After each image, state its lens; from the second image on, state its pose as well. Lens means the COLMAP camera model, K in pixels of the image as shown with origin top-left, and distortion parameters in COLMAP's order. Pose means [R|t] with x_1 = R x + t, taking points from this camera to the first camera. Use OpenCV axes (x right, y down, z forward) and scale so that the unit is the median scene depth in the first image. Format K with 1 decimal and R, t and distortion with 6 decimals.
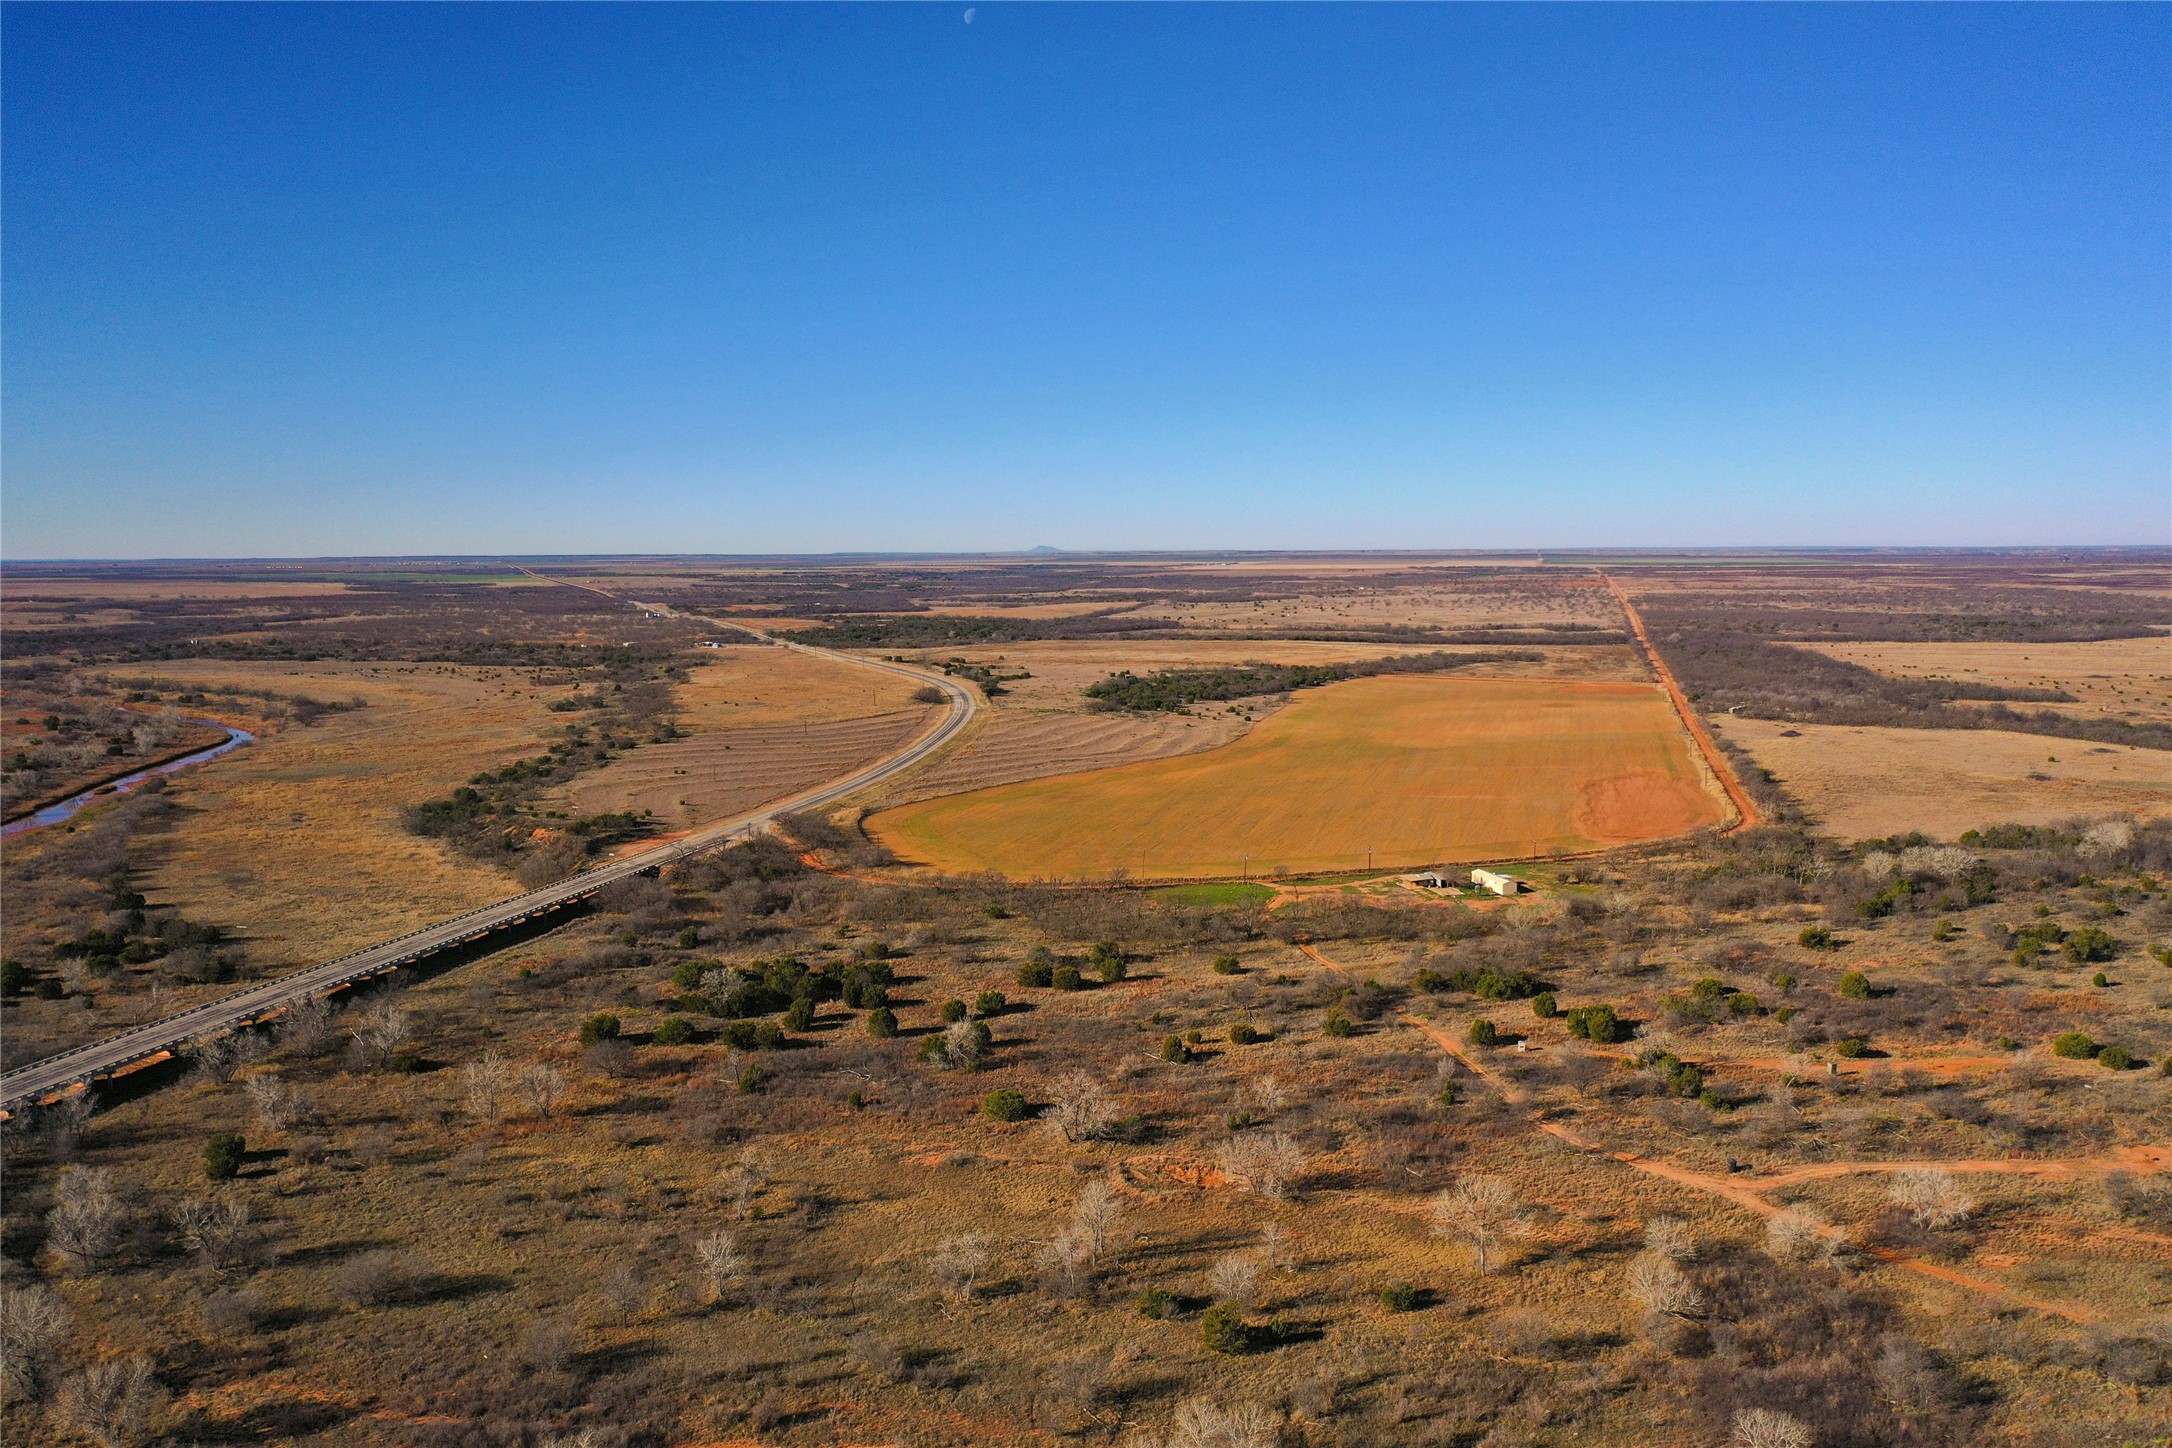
lens RADIAL K [[1717.0, 0, 1087.2], [0, 1717.0, 724.5], [0, 0, 1]] dist [-0.013156, -0.007804]
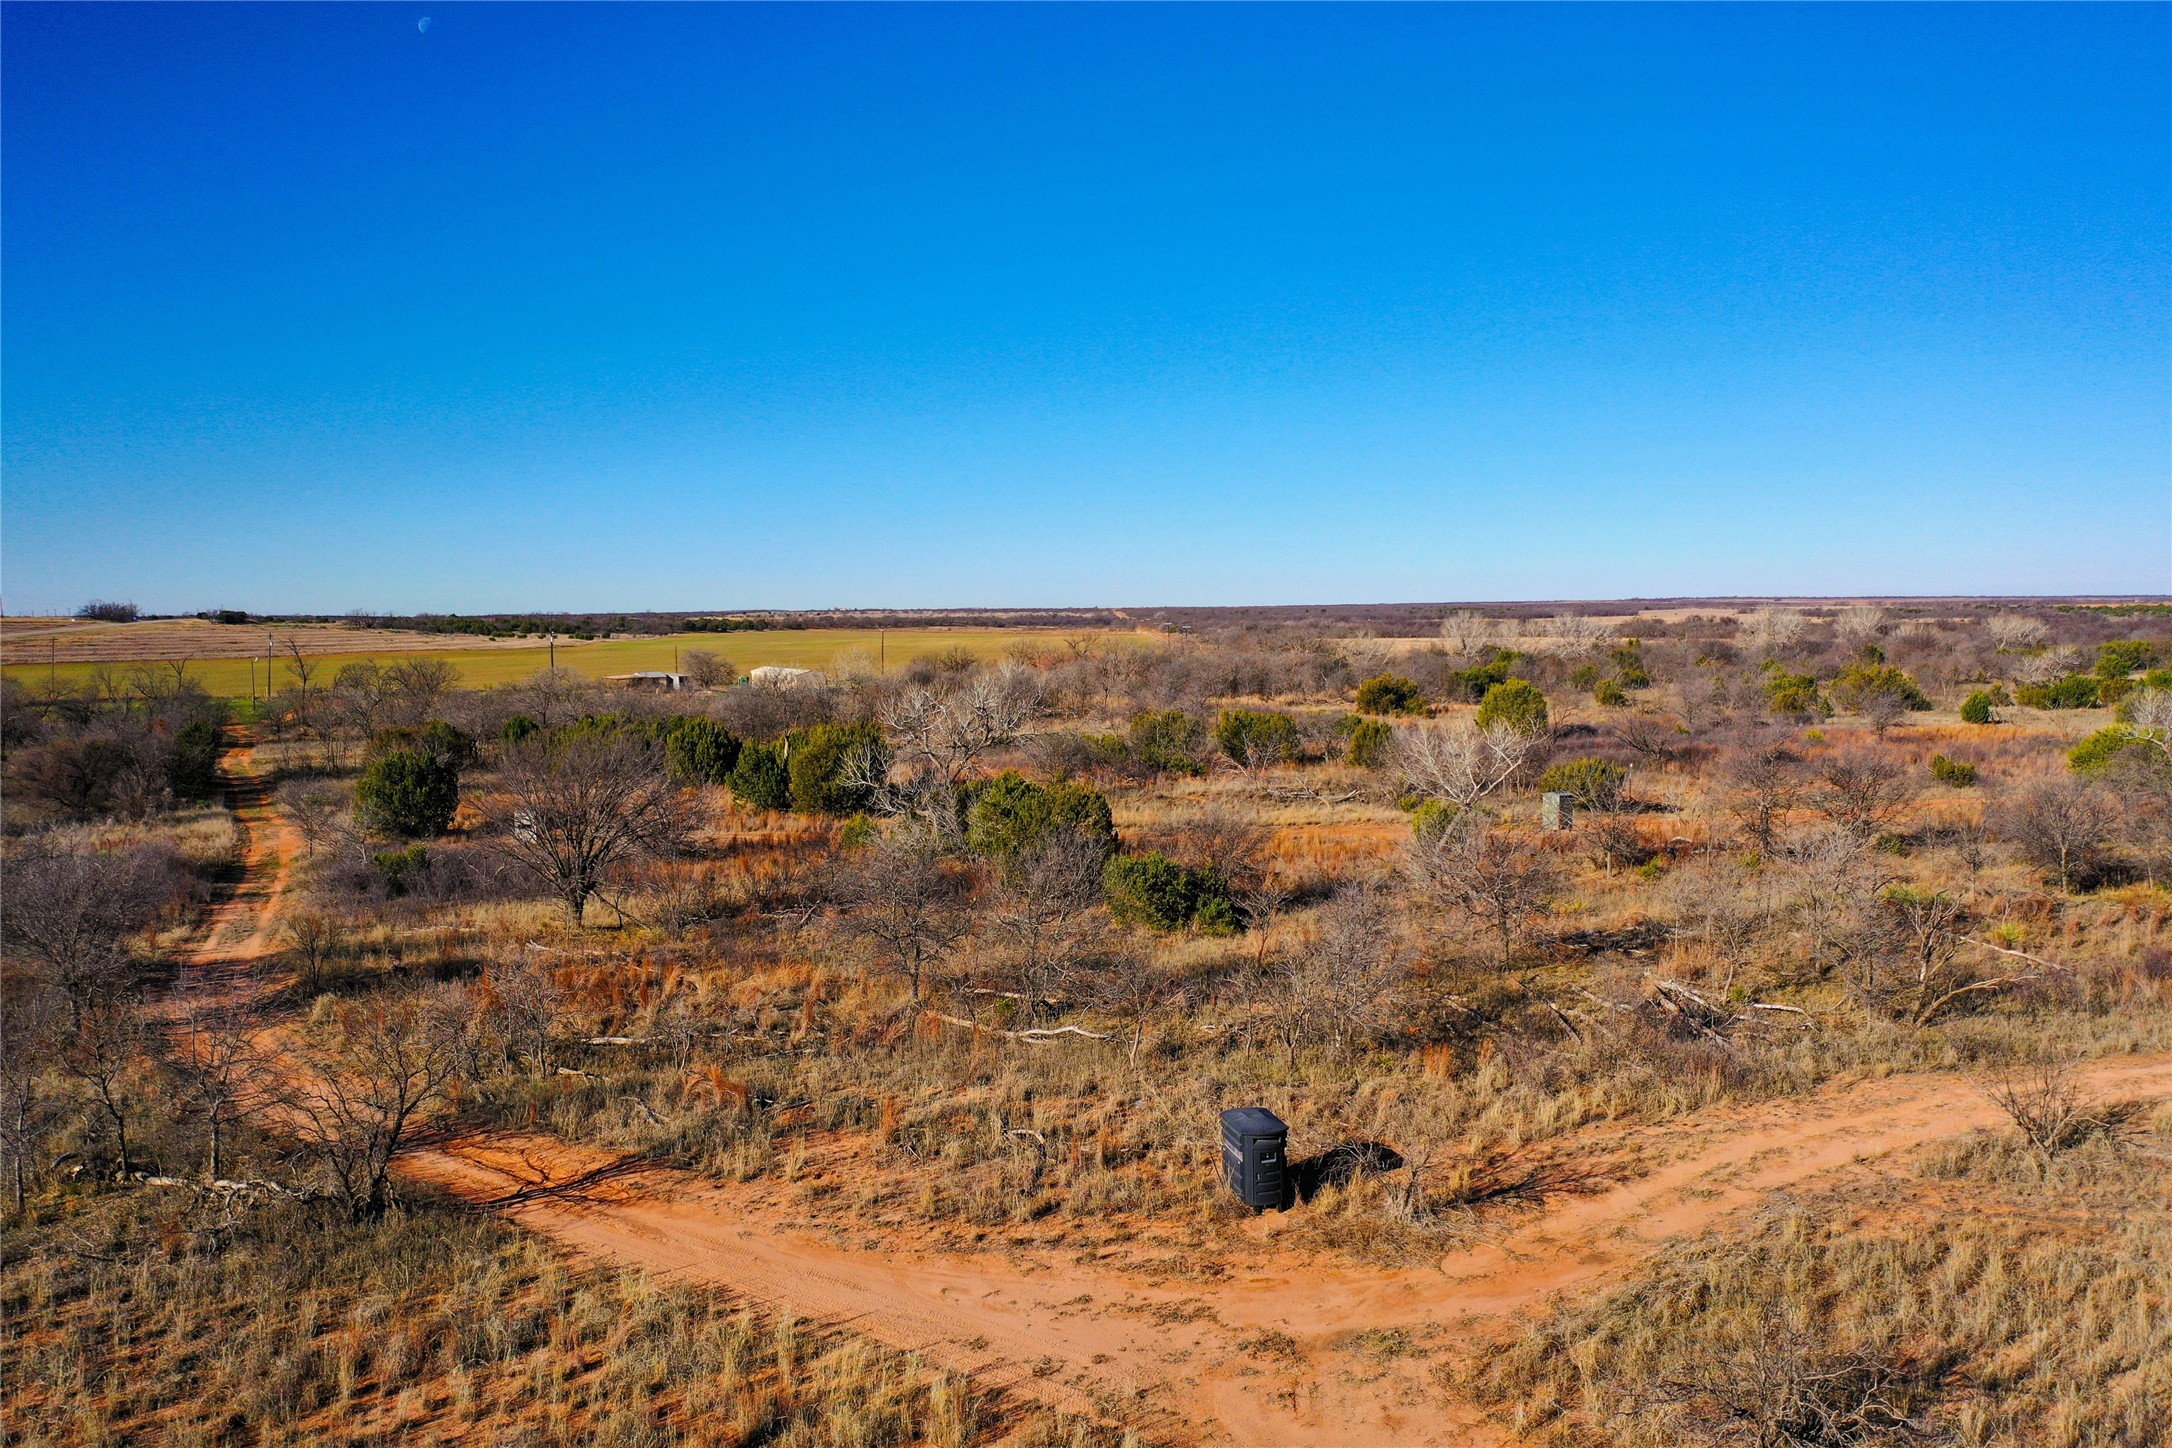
lens RADIAL K [[1717.0, 0, 1083.9], [0, 1717.0, 725.6], [0, 0, 1]] dist [-0.013156, -0.007804]
pose [[0.960383, -0.019426, 0.278004, 0.103005], [0.029739, 0.999015, -0.032927, 0.071812], [-0.277091, 0.039890, 0.960015, 0.275219]]
